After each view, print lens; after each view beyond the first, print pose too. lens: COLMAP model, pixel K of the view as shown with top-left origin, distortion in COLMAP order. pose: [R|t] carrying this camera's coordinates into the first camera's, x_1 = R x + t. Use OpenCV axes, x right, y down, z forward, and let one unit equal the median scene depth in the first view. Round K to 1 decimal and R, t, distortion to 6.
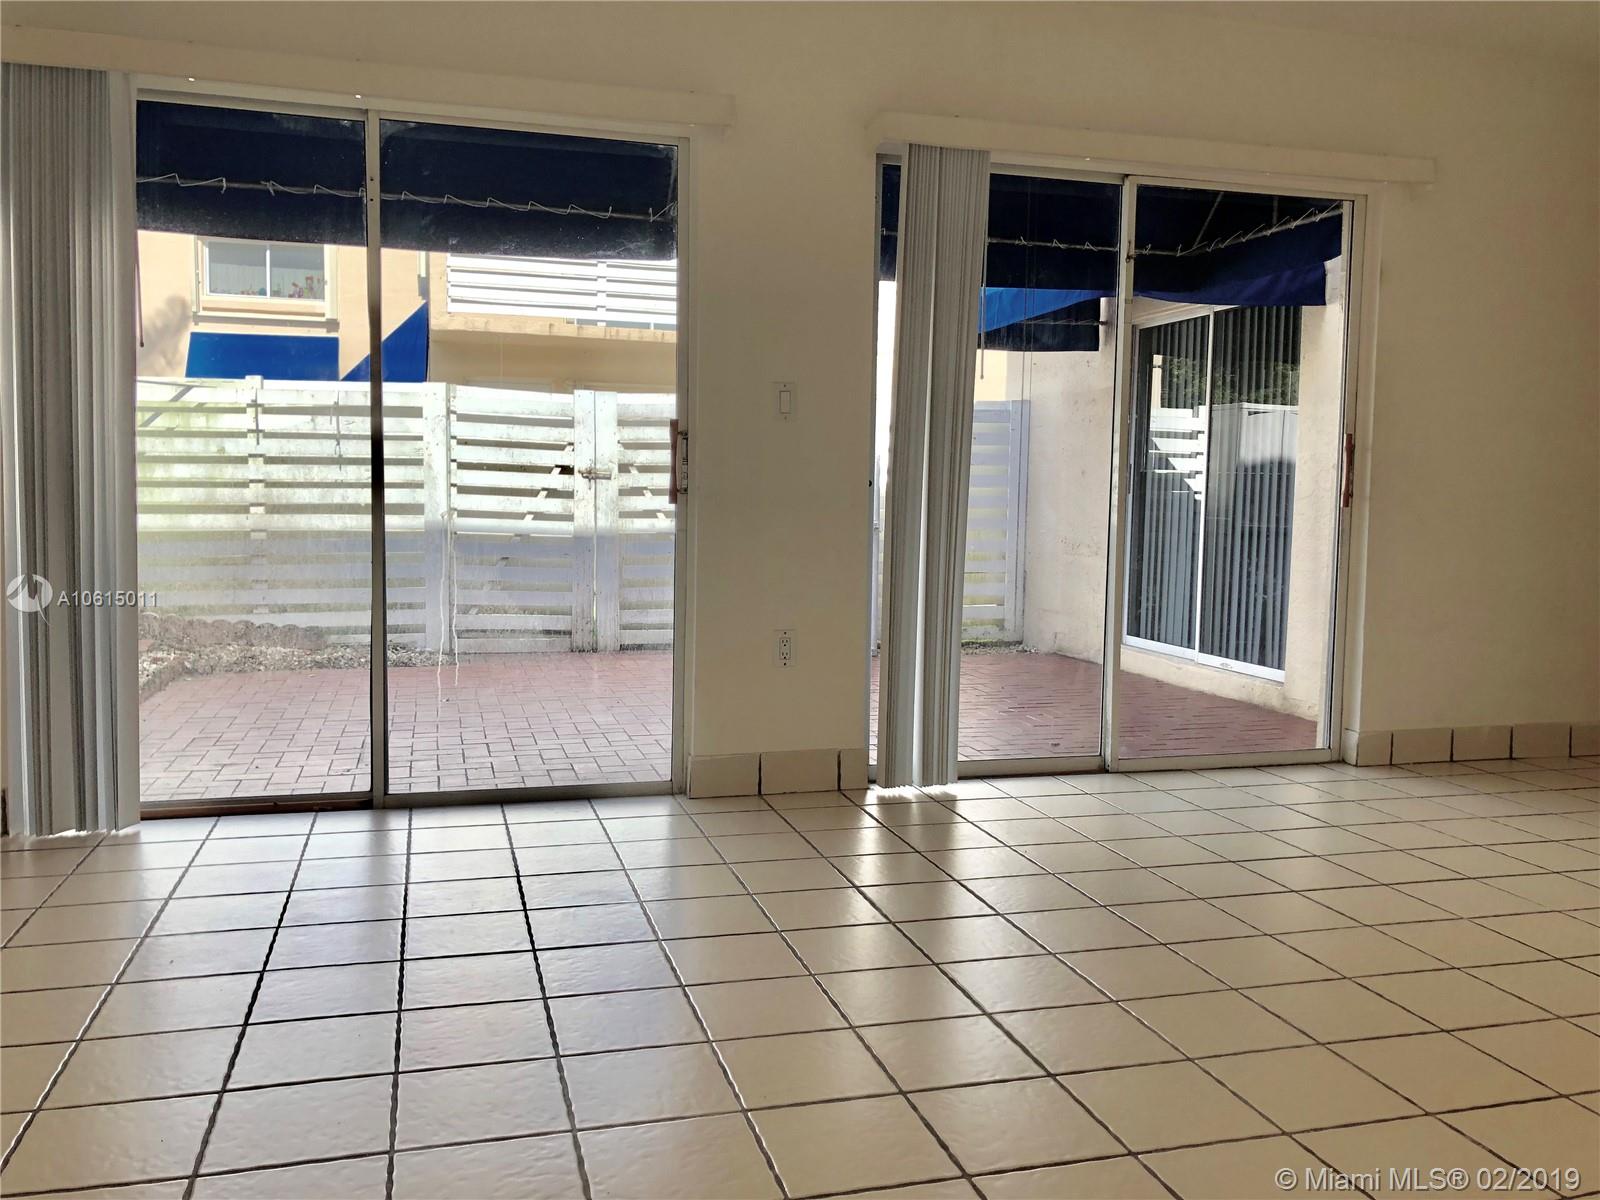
lens RADIAL K [[1320.9, 0, 801.0], [0, 1320.9, 634.2], [0, 0, 1]] dist [-0.002540, 0.001515]
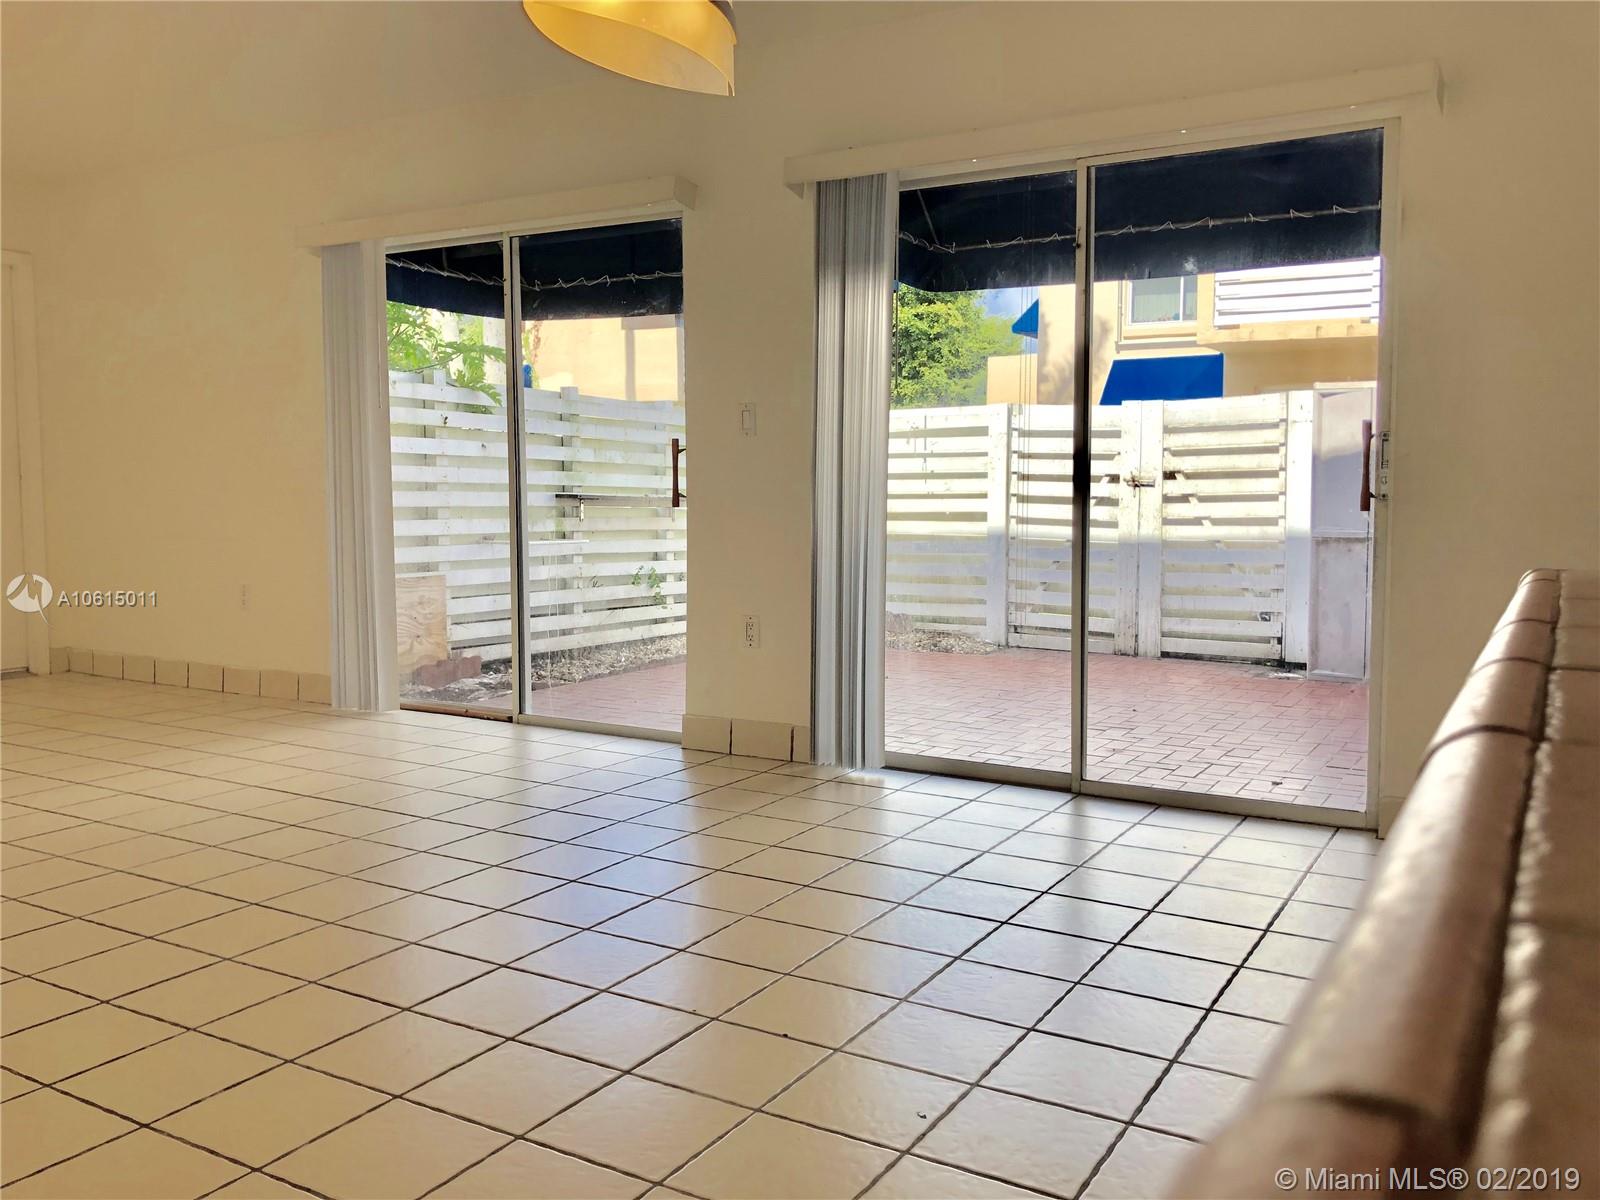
lens RADIAL K [[1309.7, 0, 800.0], [0, 1309.7, 600.0], [0, 0, 1]] dist [0.075735, -0.118868]
pose [[0.667403, 0.044528, -0.743364, 0.427506], [-0.072983, 0.997316, -0.005786, -0.005469], [0.741112, 0.058115, 0.668862, 0.132738]]
